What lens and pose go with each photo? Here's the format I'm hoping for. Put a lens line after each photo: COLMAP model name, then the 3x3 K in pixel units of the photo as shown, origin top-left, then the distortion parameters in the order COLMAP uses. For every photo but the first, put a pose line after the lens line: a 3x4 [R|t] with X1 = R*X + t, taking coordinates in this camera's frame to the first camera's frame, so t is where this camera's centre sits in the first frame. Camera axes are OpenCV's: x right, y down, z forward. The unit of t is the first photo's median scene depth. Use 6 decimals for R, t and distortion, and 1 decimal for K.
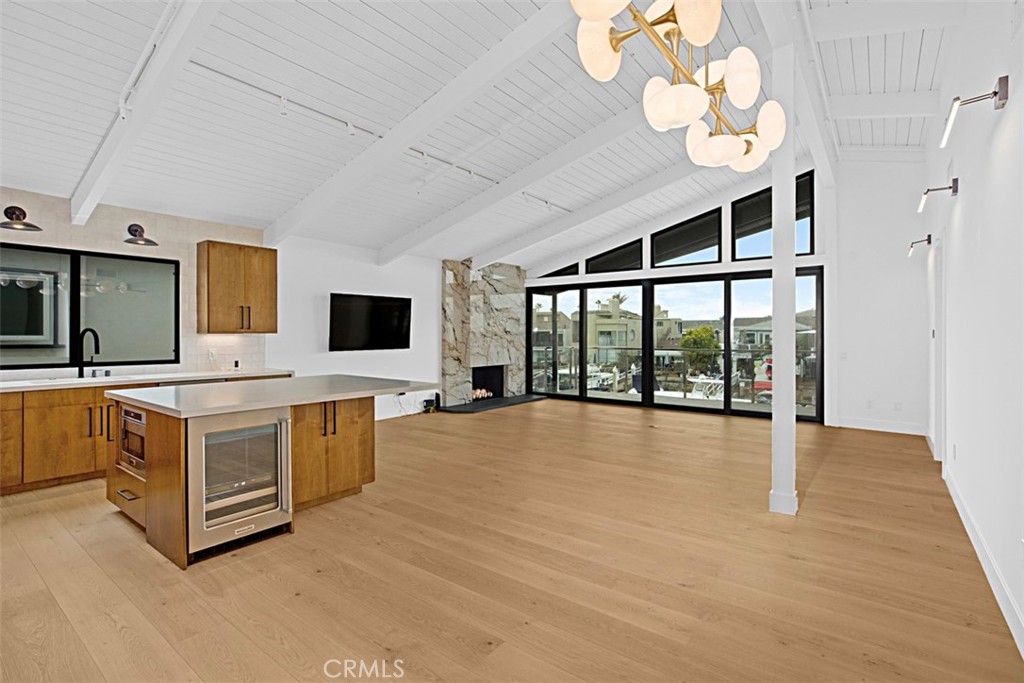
lens RADIAL K [[477.0, 0, 512.0], [0, 477.0, 341.5], [0, 0, 1]] dist [-0.000752, -0.000149]
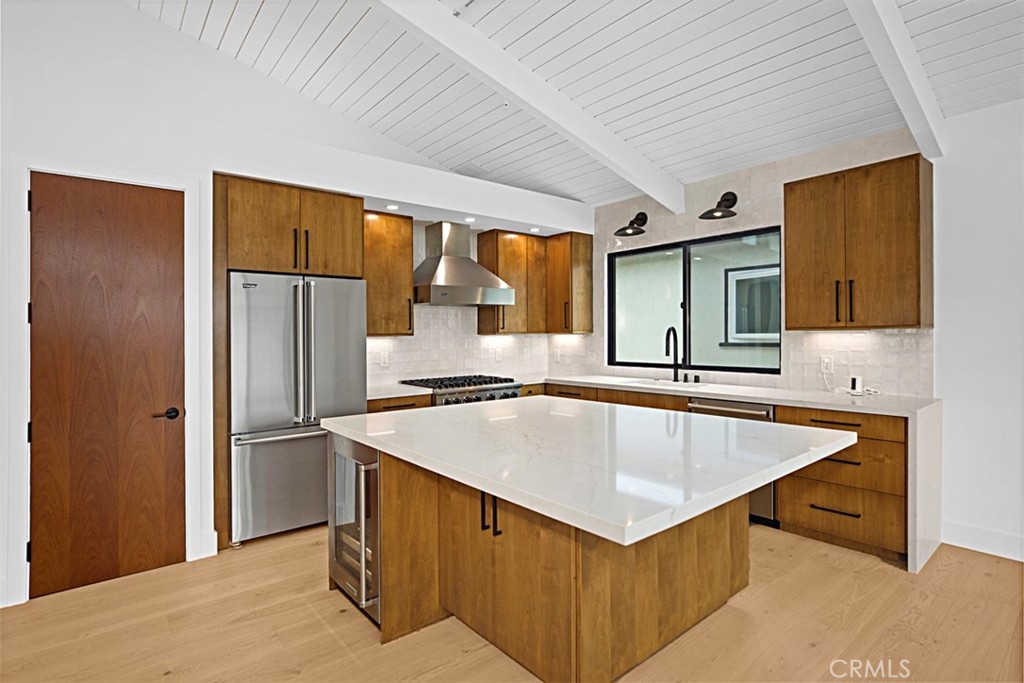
lens RADIAL K [[521.1, 0, 526.2], [0, 521.1, 334.1], [0, 0, 1]] dist [-0.030994, 0.000021]
pose [[-0.222937, 0.000144, -0.974833, 0.121099], [-0.001753, 0.999998, 0.000549, -0.013275], [0.974831, 0.001831, -0.222937, 0.916020]]
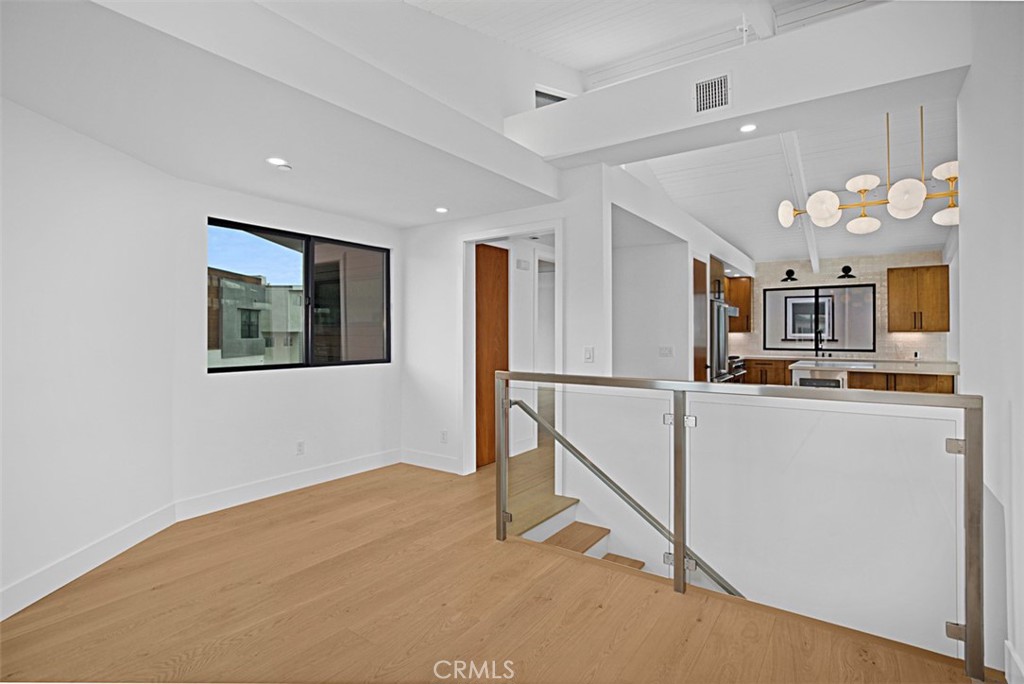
lens RADIAL K [[528.4, 0, 512.5], [0, 528.4, 323.9], [0, 0, 1]] dist [-0.016705, 0.000092]
pose [[0.076654, -0.019846, -0.996860, 0.981282], [-0.013822, 0.999685, -0.020965, 0.008387], [0.996962, 0.015386, 0.076356, -0.305096]]
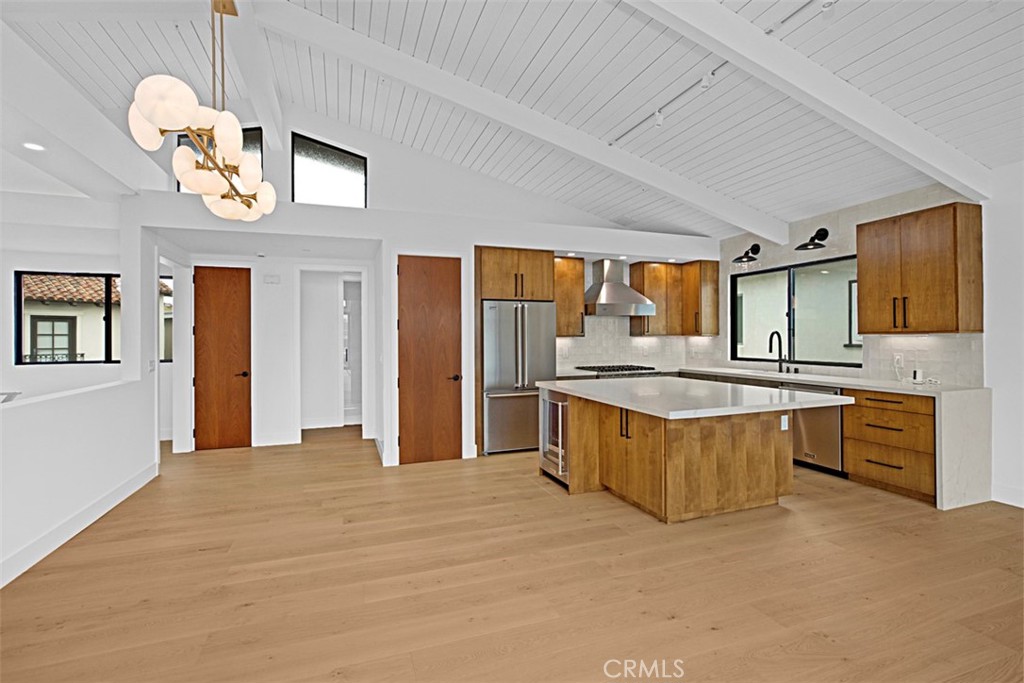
lens RADIAL K [[489.4, 0, 512.4], [0, 489.4, 331.7], [0, 0, 1]] dist [-0.001152, -0.000023]
pose [[-0.547302, -0.007172, -0.836904, 0.484760], [-0.004391, 0.999974, -0.005698, -0.015278], [0.836924, 0.000556, -0.547320, 1.078010]]
